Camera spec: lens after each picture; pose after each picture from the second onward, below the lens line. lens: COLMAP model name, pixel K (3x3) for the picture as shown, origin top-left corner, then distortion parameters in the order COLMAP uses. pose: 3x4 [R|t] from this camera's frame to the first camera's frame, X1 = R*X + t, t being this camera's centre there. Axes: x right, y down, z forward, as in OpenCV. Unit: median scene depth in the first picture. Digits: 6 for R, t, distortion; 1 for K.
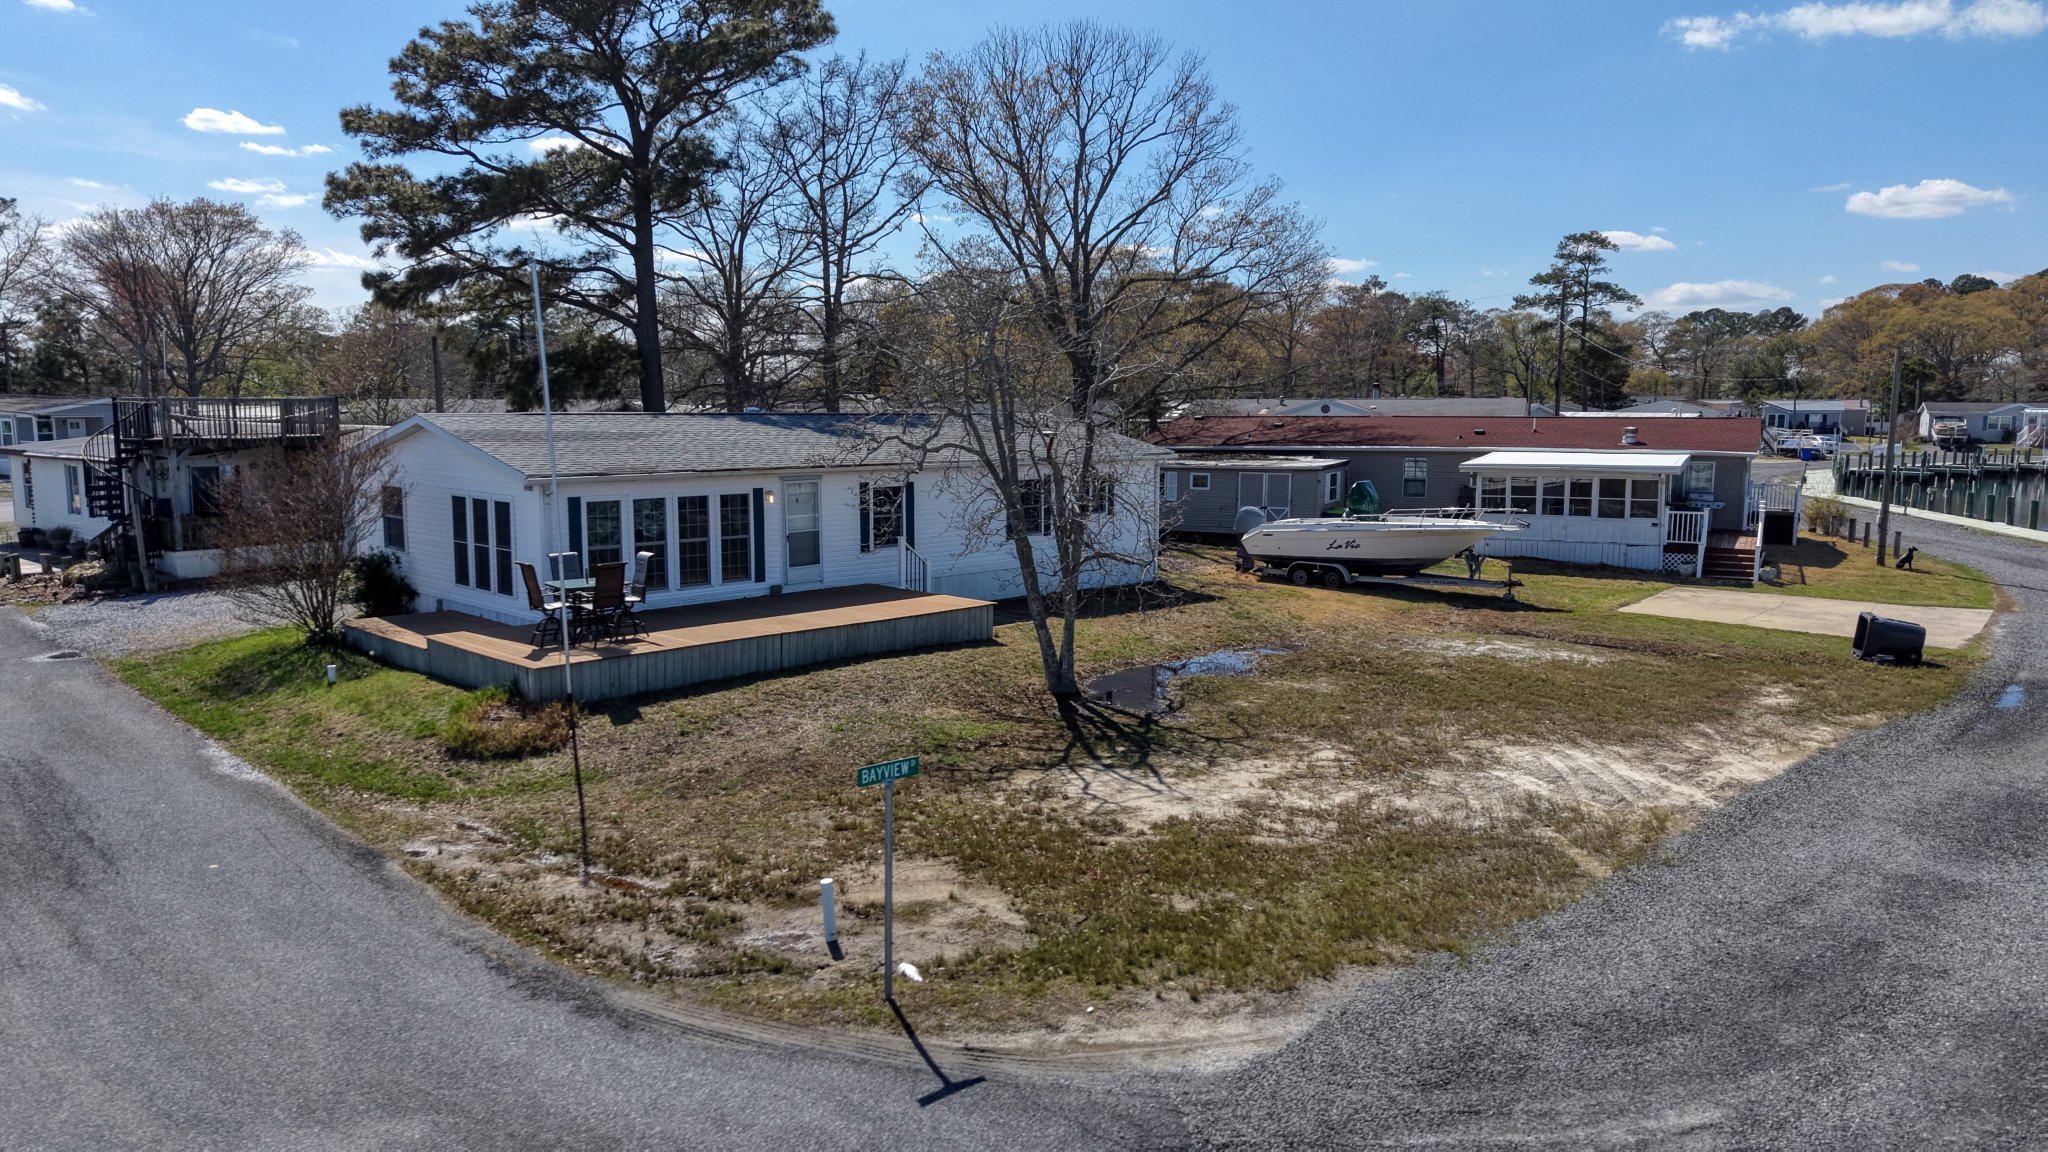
lens RADIAL K [[1382.9, 0, 1028.7], [0, 1382.9, 572.6], [0, 0, 1]] dist [0.036418, -0.039292]
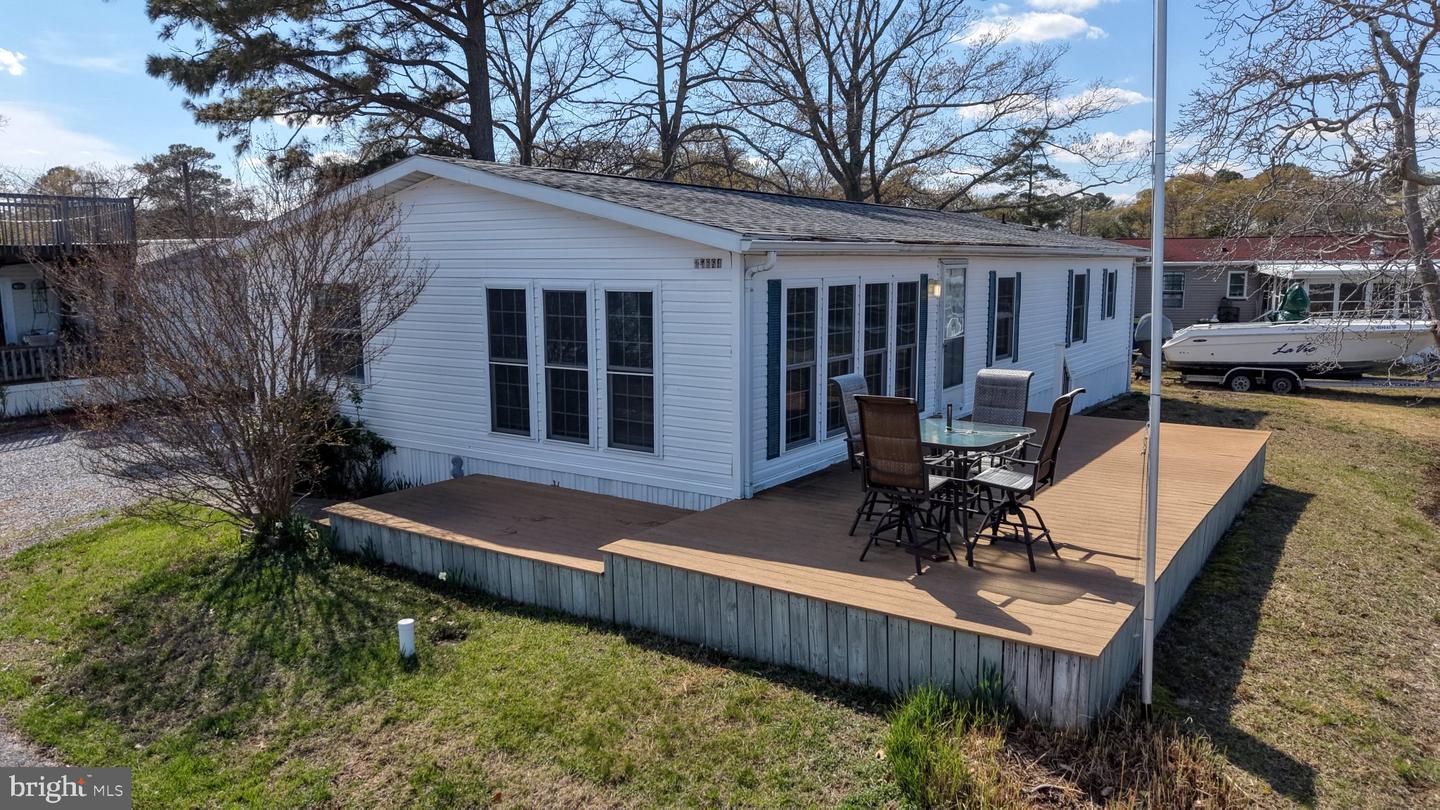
lens RADIAL K [[972.4, 0, 715.0], [0, 972.4, 409.3], [0, 0, 1]] dist [0.036418, -0.039292]
pose [[0.986369, -0.032576, 0.161293, -0.269533], [0.028811, 0.999256, 0.025628, -0.007262], [-0.162008, -0.020632, 0.986574, 0.393531]]
